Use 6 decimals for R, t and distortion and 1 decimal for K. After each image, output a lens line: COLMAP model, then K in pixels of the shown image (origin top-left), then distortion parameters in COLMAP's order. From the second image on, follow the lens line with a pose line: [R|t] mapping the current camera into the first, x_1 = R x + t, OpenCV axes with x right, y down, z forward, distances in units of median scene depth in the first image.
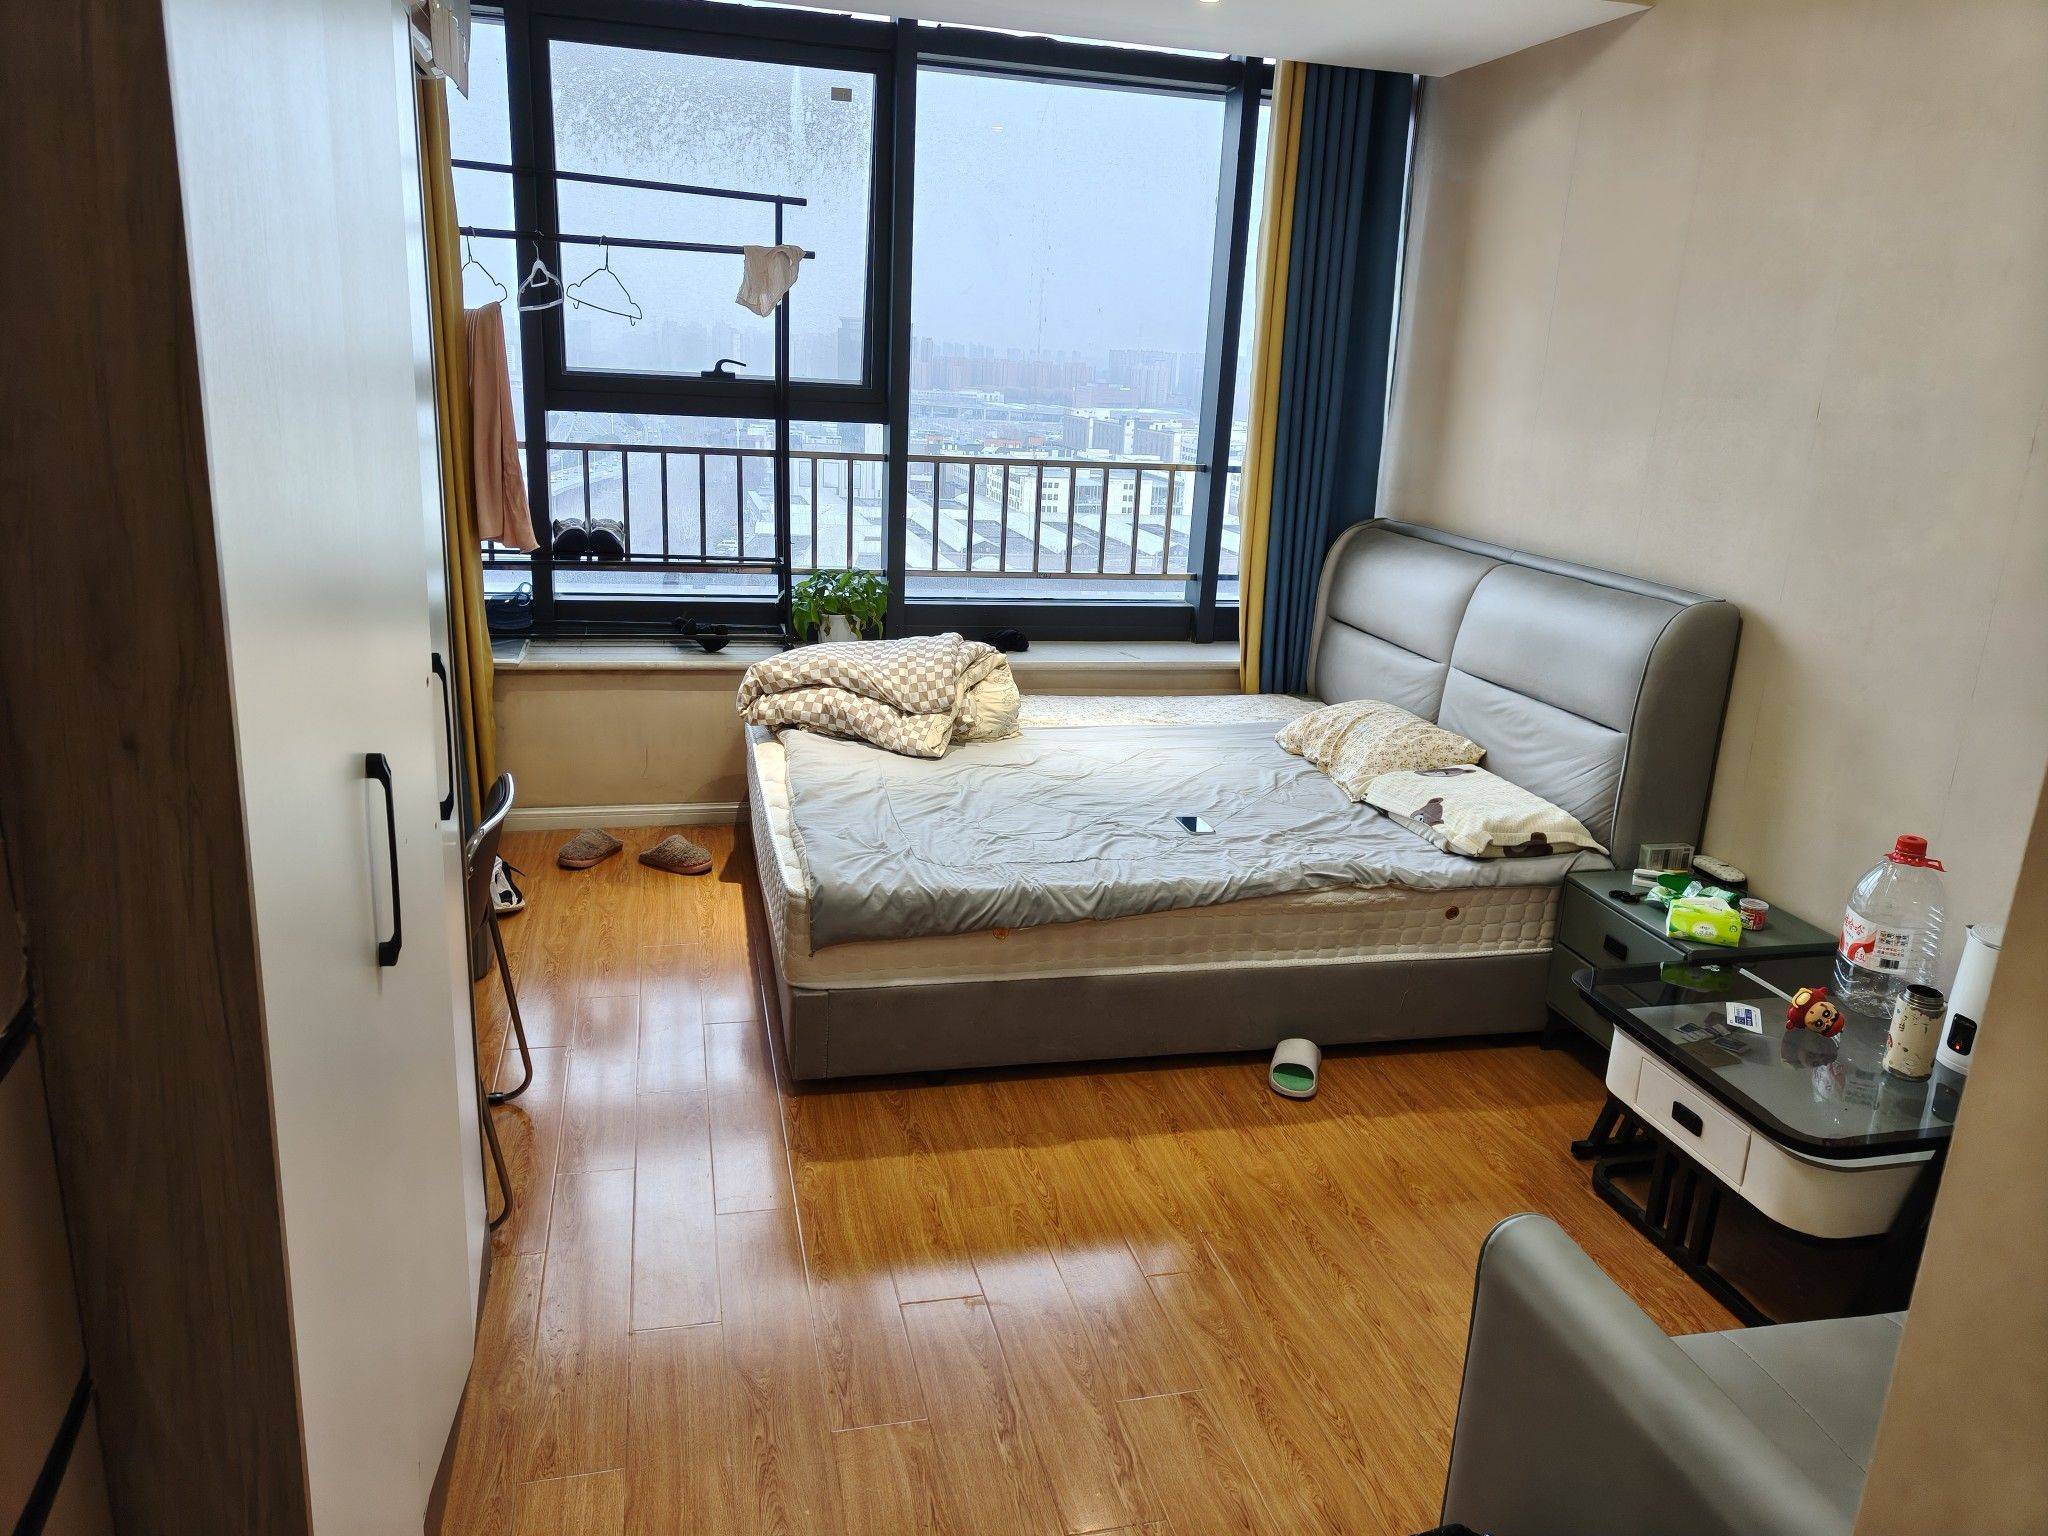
lens RADIAL K [[1474.3, 0, 1047.1], [0, 1474.3, 770.7], [0, 0, 1]] dist [0.079400, -0.122632]
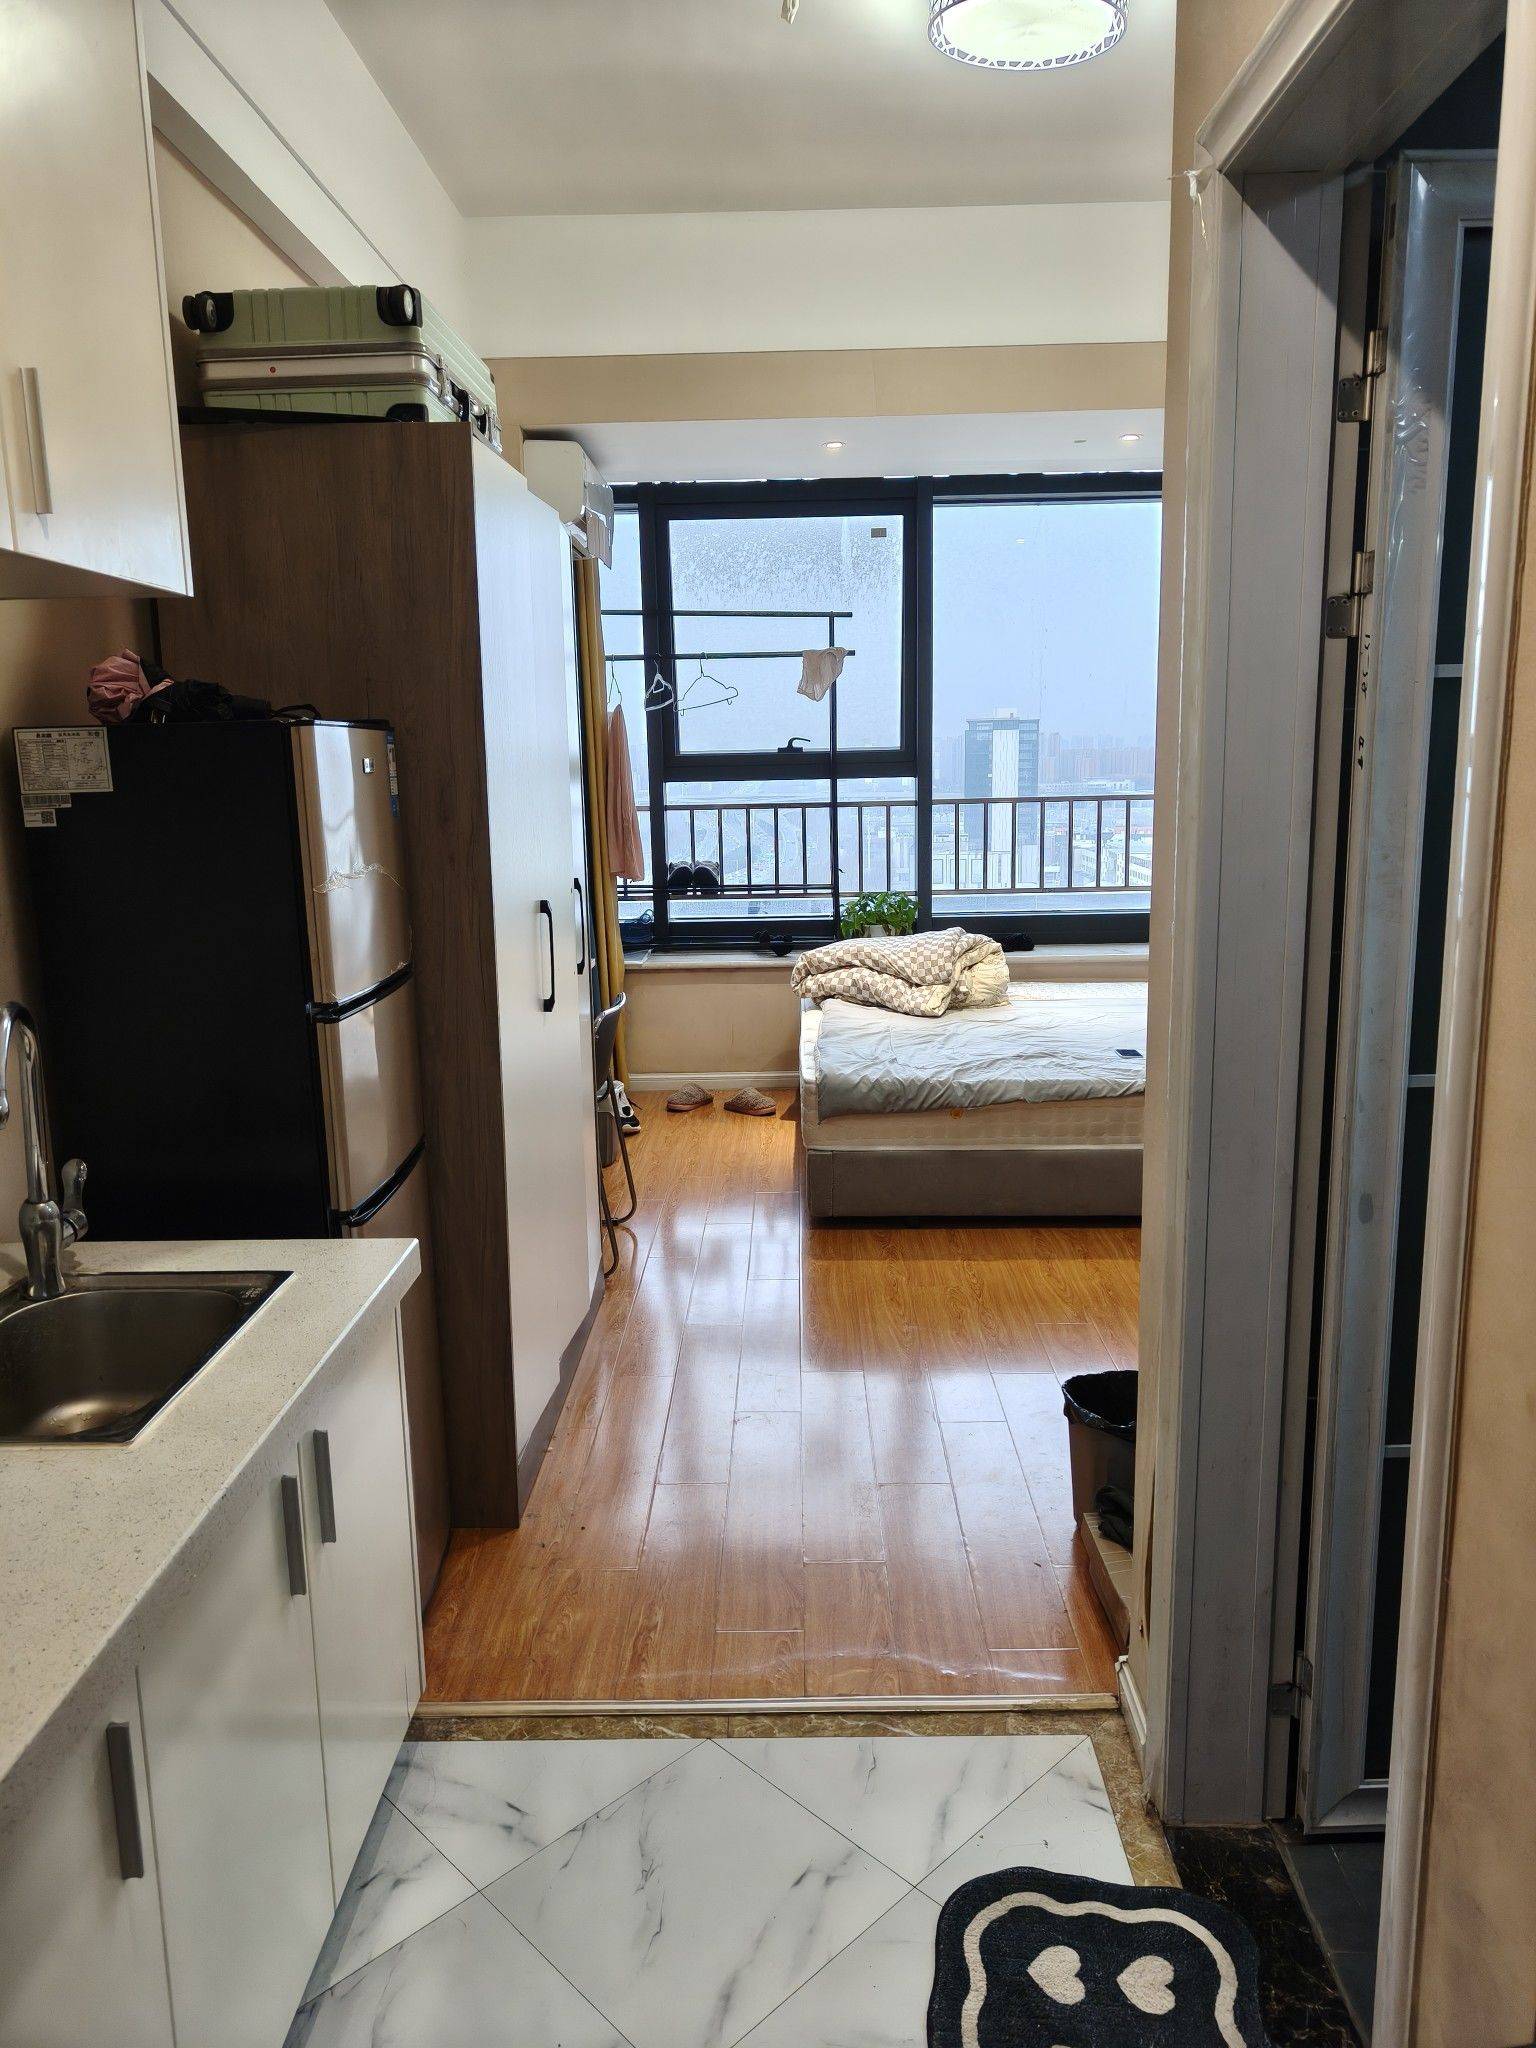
lens RADIAL K [[1495.1, 0, 768.0], [0, 1495.1, 1024.0], [0, 0, 1]] dist [0.087212, -0.001059]
pose [[0.962157, -0.021208, -0.271669, 0.133927], [-0.005362, 0.995300, -0.096692, 0.120288], [0.272443, 0.094490, 0.957521, -0.291327]]
